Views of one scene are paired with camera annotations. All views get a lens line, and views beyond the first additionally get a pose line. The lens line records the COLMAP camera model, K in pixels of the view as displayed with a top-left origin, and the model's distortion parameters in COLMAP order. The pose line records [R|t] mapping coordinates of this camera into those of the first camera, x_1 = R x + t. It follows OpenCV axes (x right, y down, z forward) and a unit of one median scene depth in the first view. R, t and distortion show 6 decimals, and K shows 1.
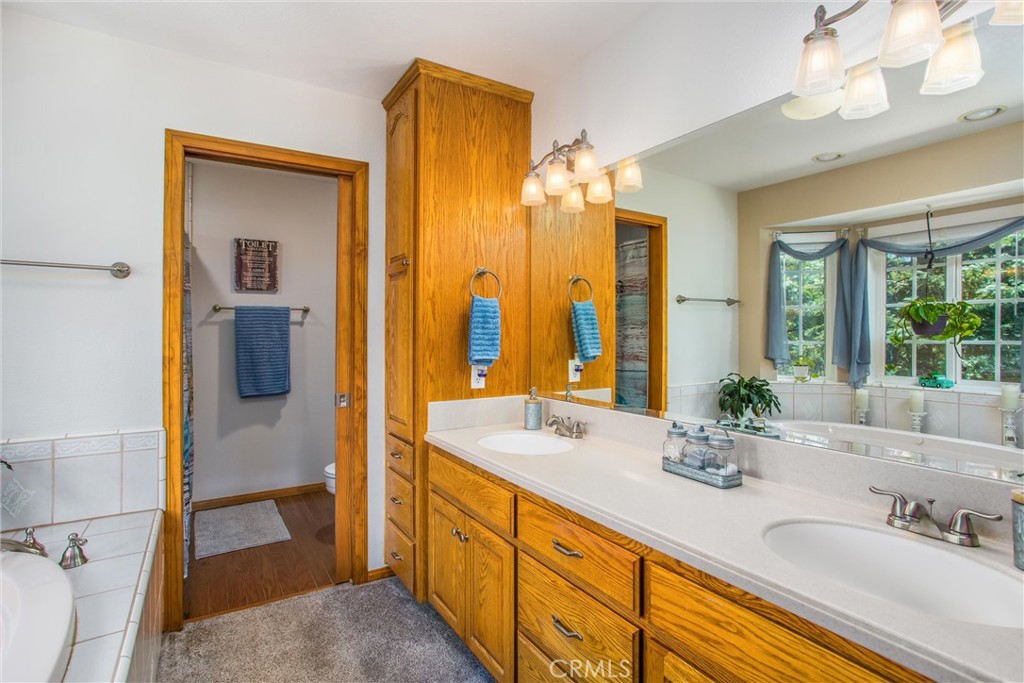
lens RADIAL K [[520.9, 0, 514.3], [0, 520.9, 324.9], [0, 0, 1]] dist [-0.038283, 0.033454]
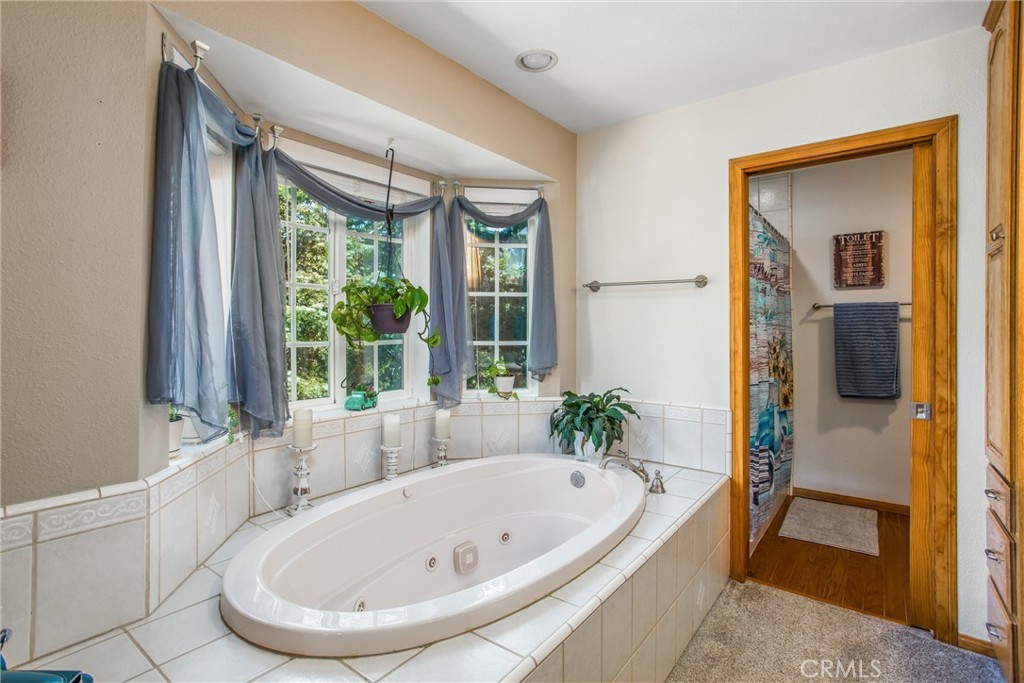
lens RADIAL K [[547.3, 0, 523.3], [0, 547.3, 329.4], [0, 0, 1]] dist [-0.045922, 0.039128]
pose [[0.323019, 0.001590, -0.946391, 0.287590], [0.009460, 0.999943, 0.004909, 0.002581], [0.946345, -0.010539, 0.322986, 0.107545]]
